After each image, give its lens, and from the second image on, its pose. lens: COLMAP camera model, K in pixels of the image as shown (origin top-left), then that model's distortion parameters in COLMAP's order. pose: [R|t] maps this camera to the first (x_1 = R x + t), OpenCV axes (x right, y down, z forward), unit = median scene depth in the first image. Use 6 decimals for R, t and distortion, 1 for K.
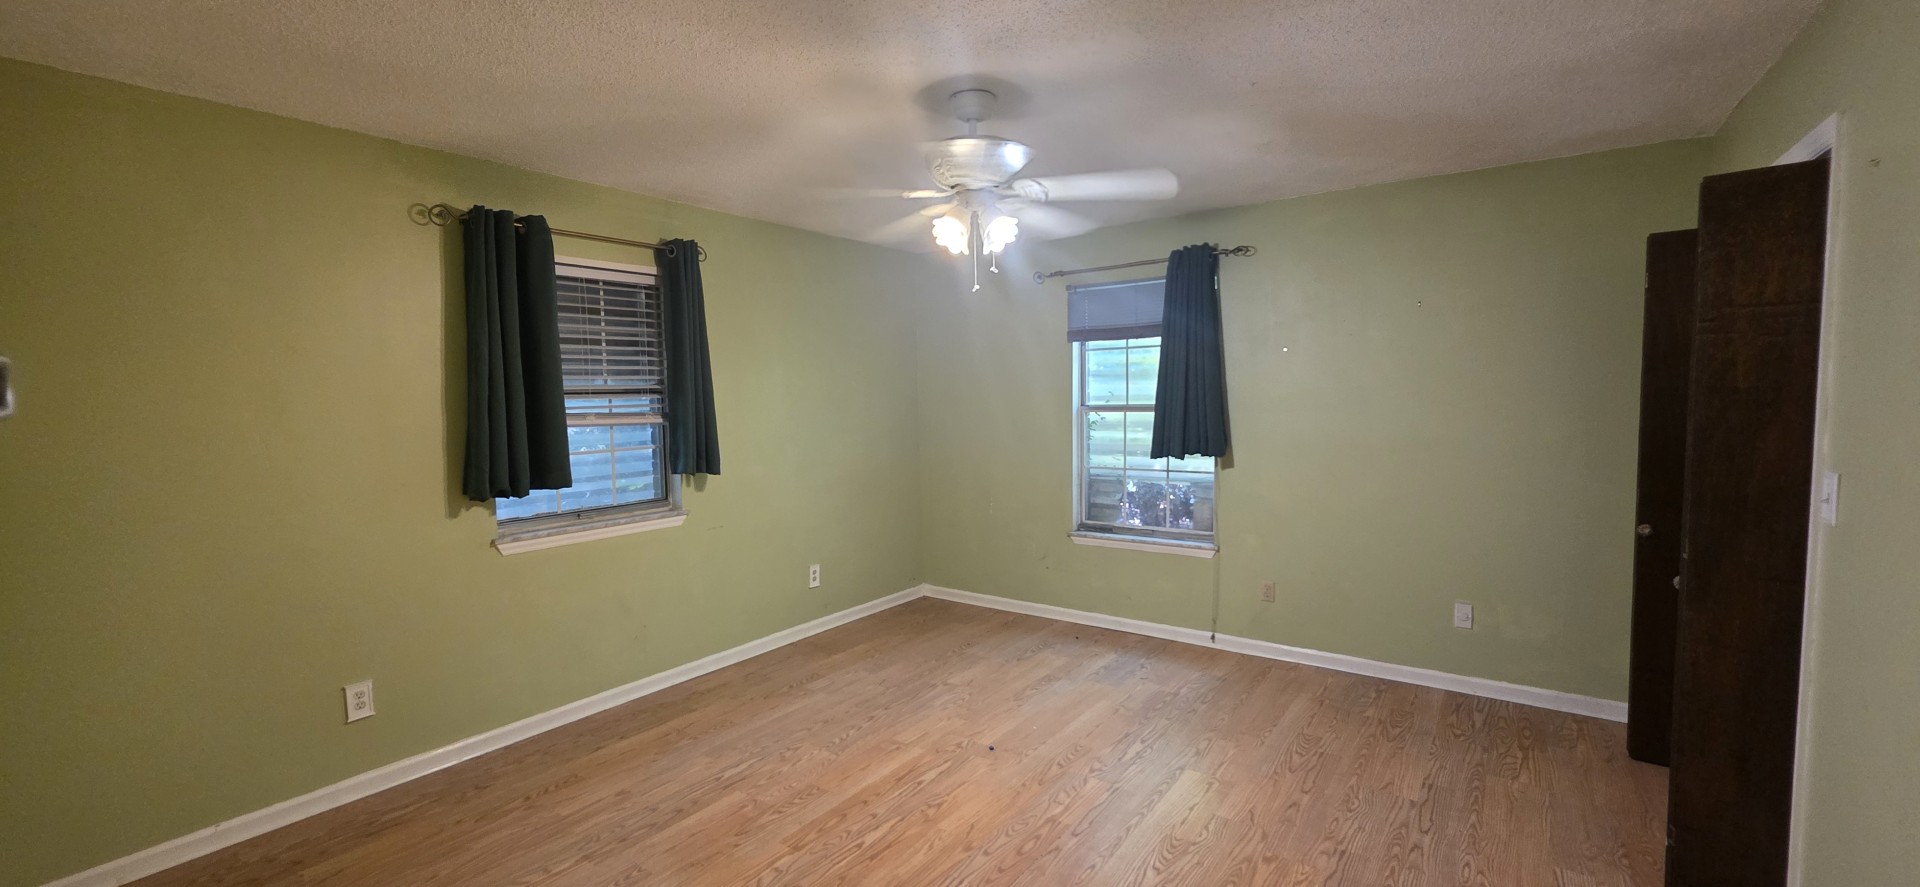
lens RADIAL K [[779.5, 0, 962.8], [0, 779.5, 438.7], [0, 0, 1]] dist [0.002091, 0.000023]
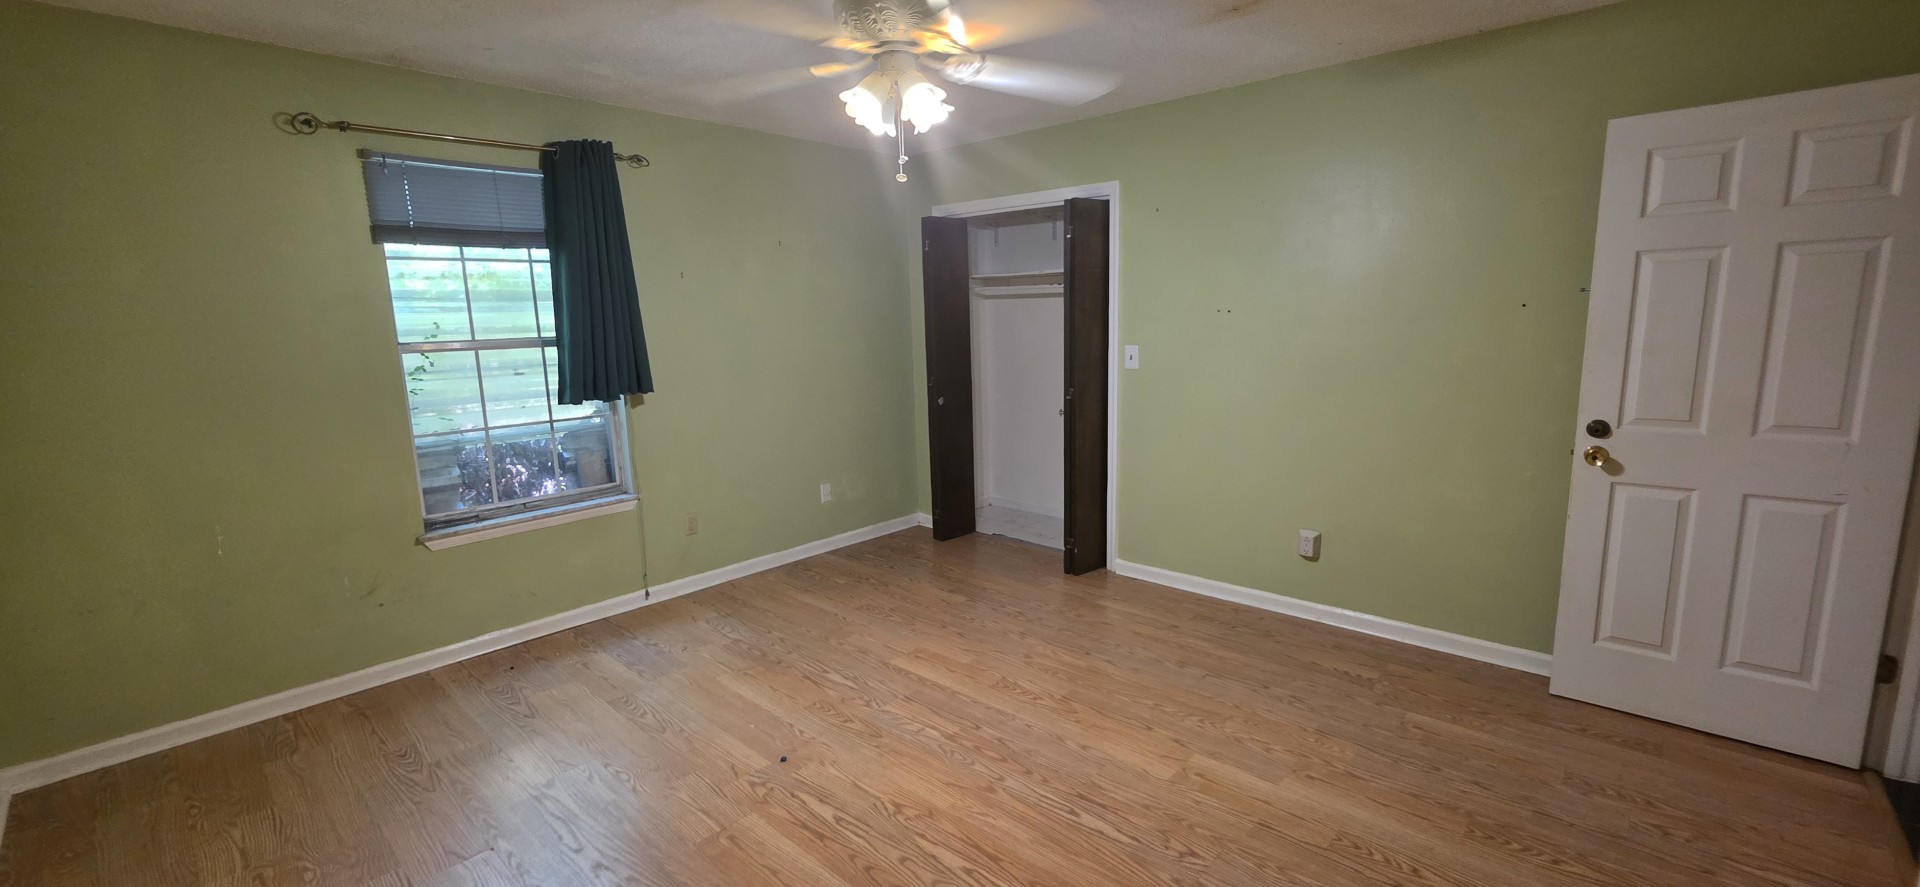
lens RADIAL K [[779.5, 0, 954.4], [0, 779.5, 445.3], [0, 0, 1]] dist [0.002091, 0.000023]
pose [[0.114156, -0.151119, 0.981902, -0.548808], [0.081886, 0.986431, 0.142296, -0.017318], [-0.990082, 0.064160, 0.124981, 0.567359]]
